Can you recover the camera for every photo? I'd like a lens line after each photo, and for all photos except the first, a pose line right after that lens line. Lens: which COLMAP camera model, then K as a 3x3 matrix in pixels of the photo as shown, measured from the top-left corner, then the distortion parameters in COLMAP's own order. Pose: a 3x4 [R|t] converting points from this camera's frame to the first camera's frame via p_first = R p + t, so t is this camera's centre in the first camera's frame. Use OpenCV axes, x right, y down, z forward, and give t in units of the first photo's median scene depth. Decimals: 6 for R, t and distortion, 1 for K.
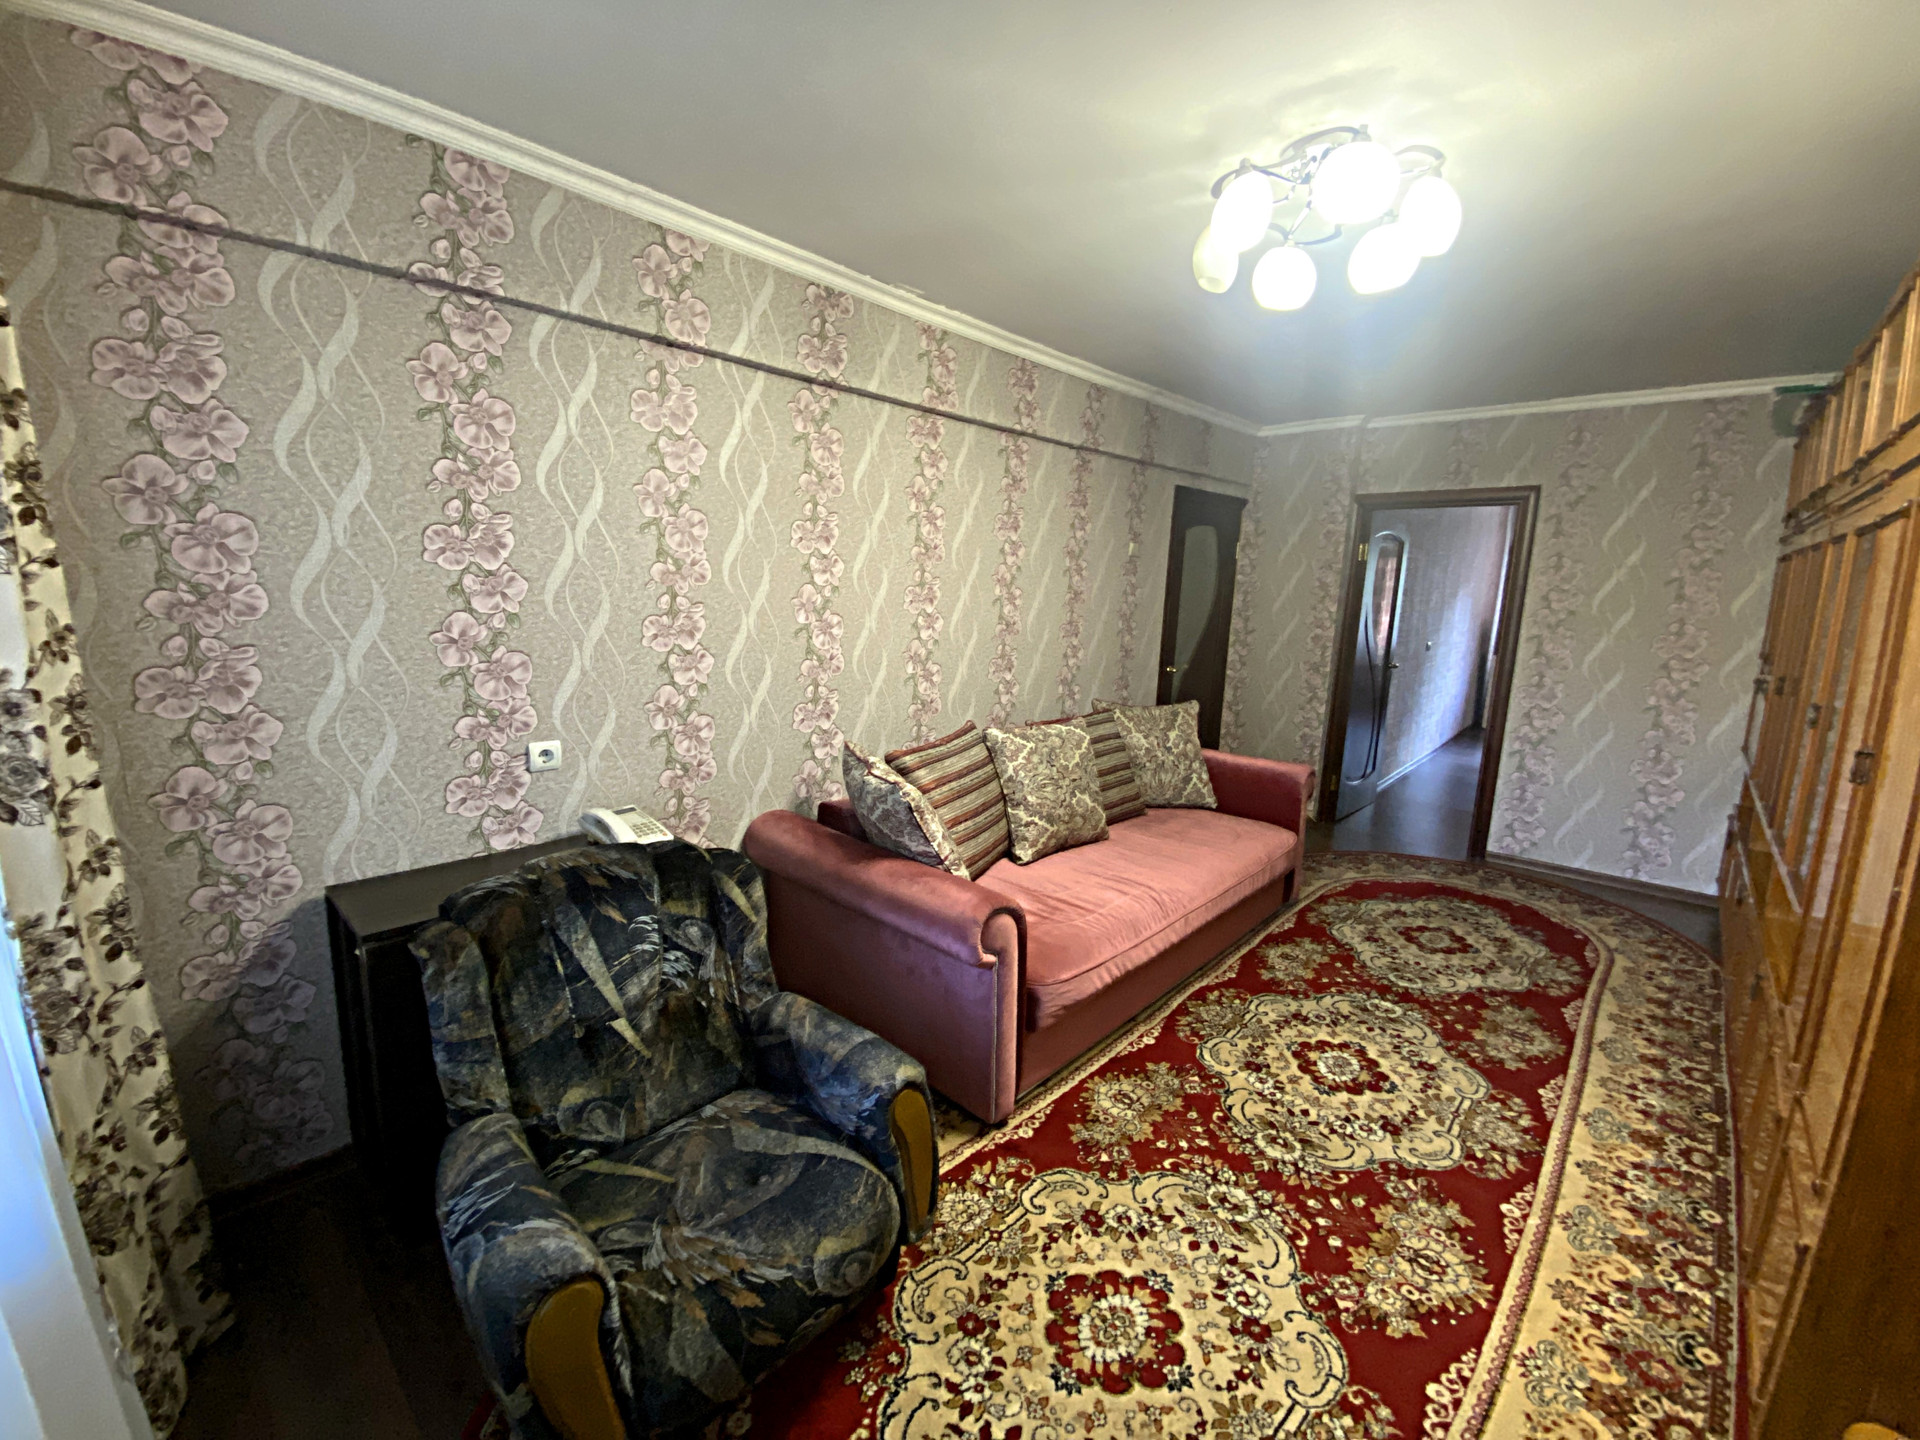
lens RADIAL K [[773.3, 0, 960.3], [0, 773.3, 716.4], [0, 0, 1]] dist [0.002111, -0.013787]
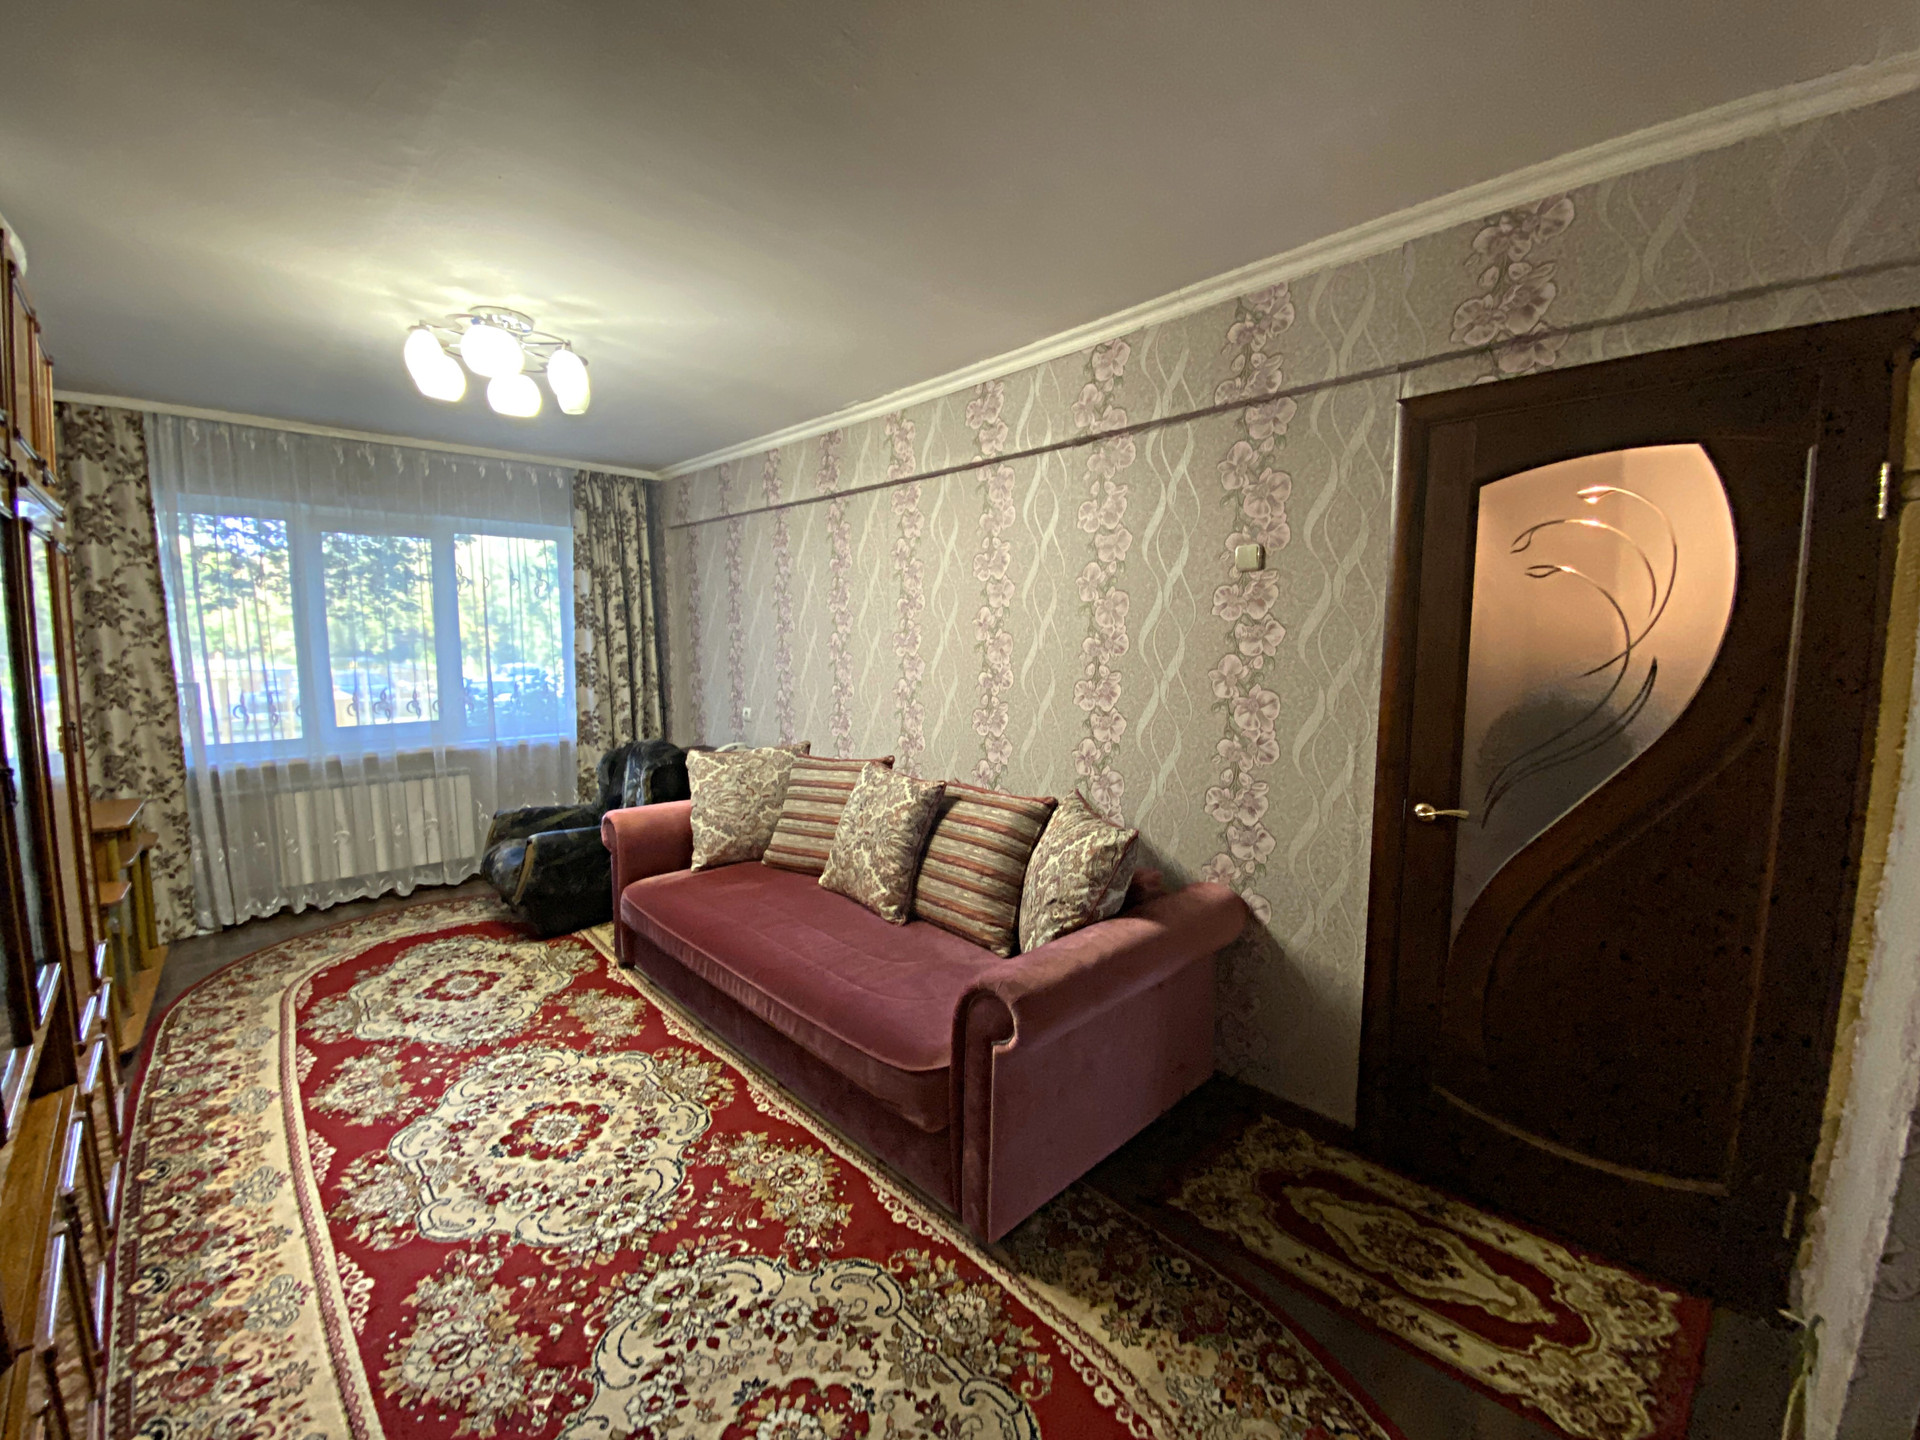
lens RADIAL K [[779.0, 0, 958.6], [0, 779.0, 718.8], [0, 0, 1]] dist [0.002085, -0.016285]
pose [[-0.039175, 0.075095, -0.996407, 1.534429], [-0.185524, 0.979287, 0.081099, -0.214955], [0.981858, 0.188035, -0.024432, 1.586146]]
